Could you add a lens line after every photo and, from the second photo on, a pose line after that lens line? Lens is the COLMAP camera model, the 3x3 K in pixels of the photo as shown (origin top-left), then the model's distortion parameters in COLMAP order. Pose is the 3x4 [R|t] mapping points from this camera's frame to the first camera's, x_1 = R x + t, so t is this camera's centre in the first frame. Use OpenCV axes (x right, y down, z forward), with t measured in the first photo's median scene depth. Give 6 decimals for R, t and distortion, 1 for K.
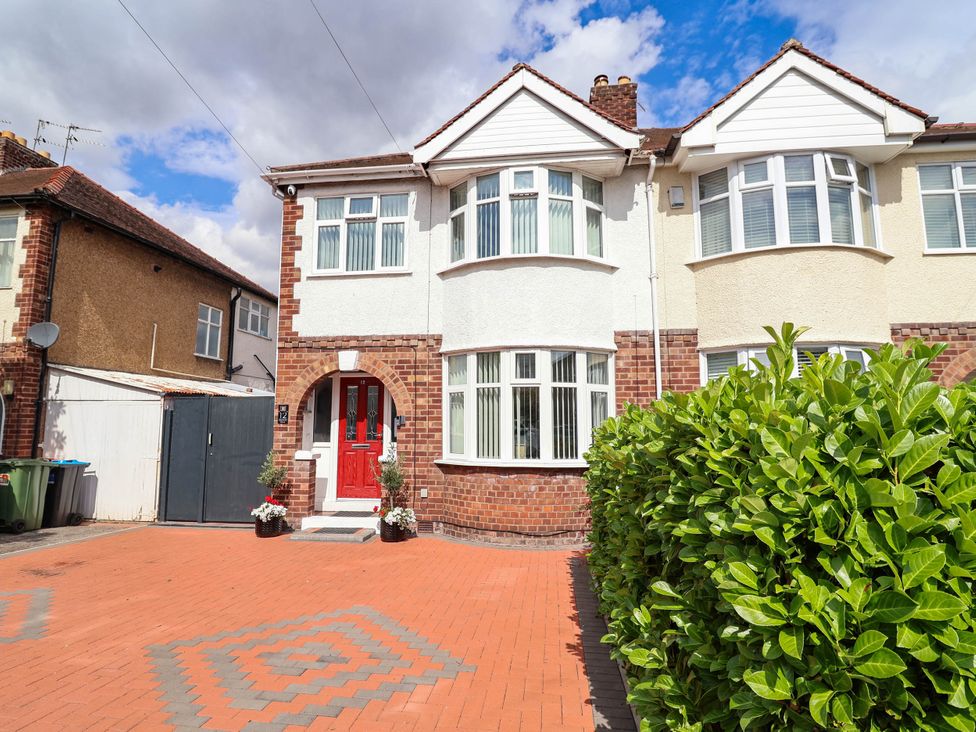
lens RADIAL K [[539.4, 0, 477.3], [0, 539.4, 365.2], [0, 0, 1]] dist [-0.005166, -0.016466]
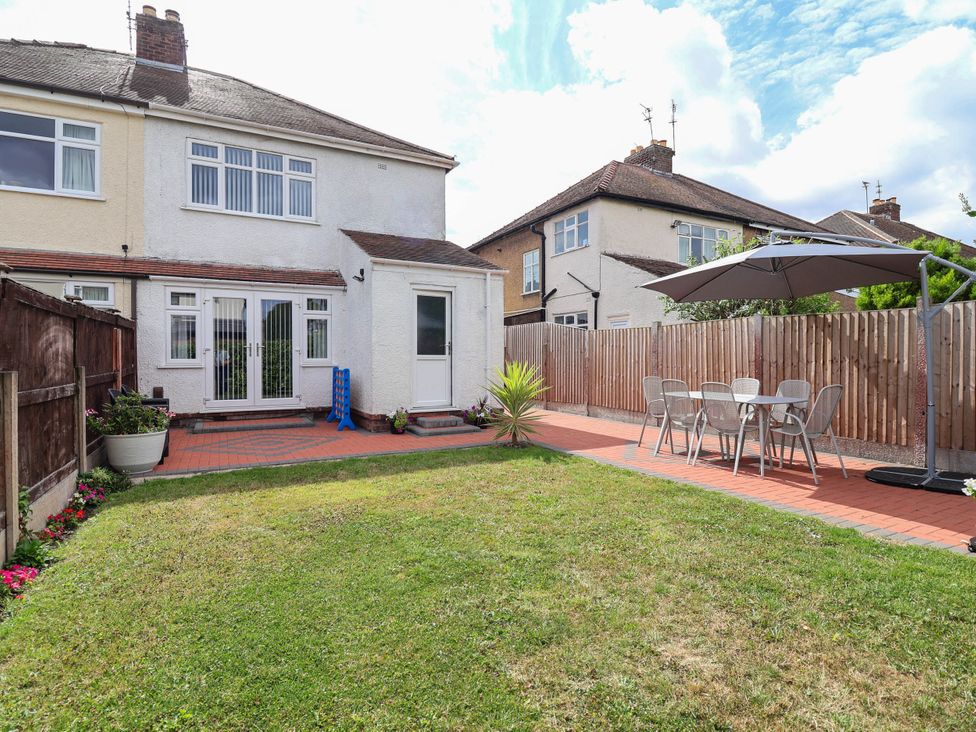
lens RADIAL K [[514.3, 0, 482.3], [0, 514.3, 363.2], [0, 0, 1]] dist [-0.001754, -0.014678]
pose [[-0.816668, 0.004831, -0.577088, 0.490874], [0.068002, 0.993804, -0.087913, 0.422042], [0.573088, -0.111039, -0.811936, 3.242161]]
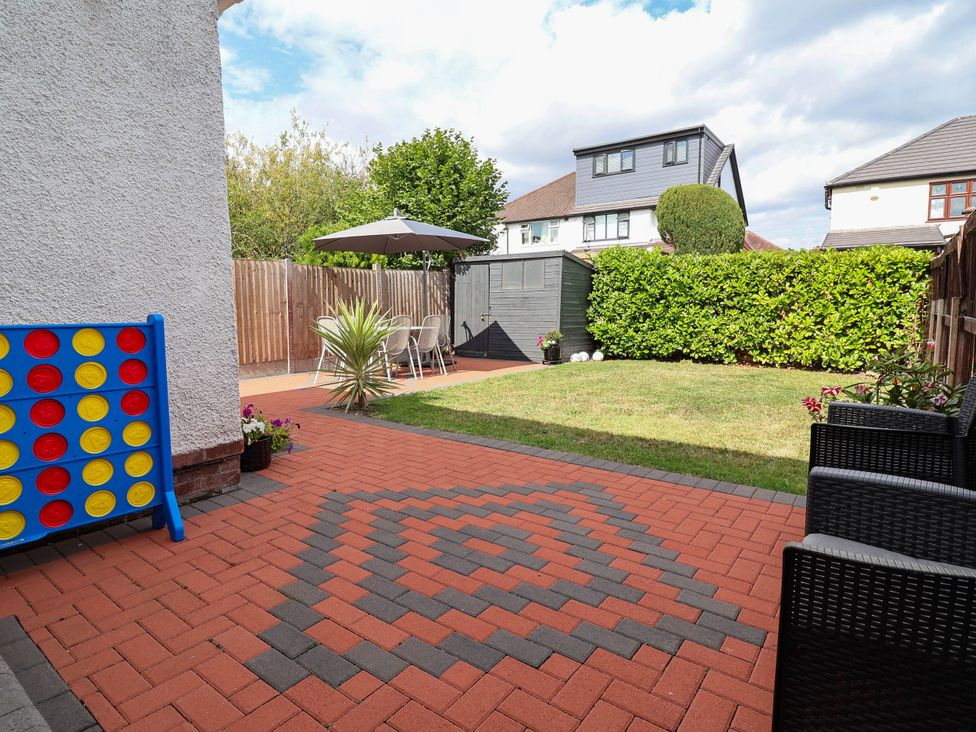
lens RADIAL K [[543.4, 0, 476.1], [0, 543.4, 364.8], [0, 0, 1]] dist [0.001518, -0.002164]
pose [[0.871478, 0.046226, -0.488252, 0.418864], [0.062951, 0.976770, 0.204838, 0.301026], [0.486379, -0.209247, 0.848323, 2.080493]]
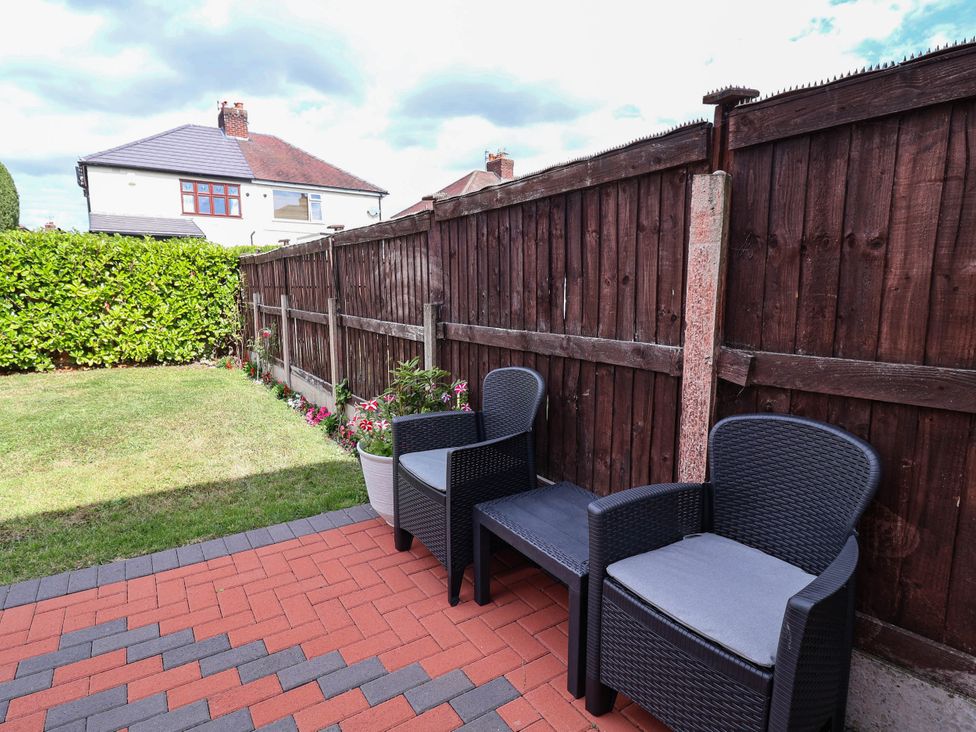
lens RADIAL K [[543.4, 0, 476.1], [0, 543.4, 364.8], [0, 0, 1]] dist [0.001518, -0.002164]
pose [[0.761731, -0.097411, 0.640528, 0.289938], [-0.072529, 0.969598, 0.233708, 0.290032], [-0.643821, -0.224480, 0.731508, 2.176671]]
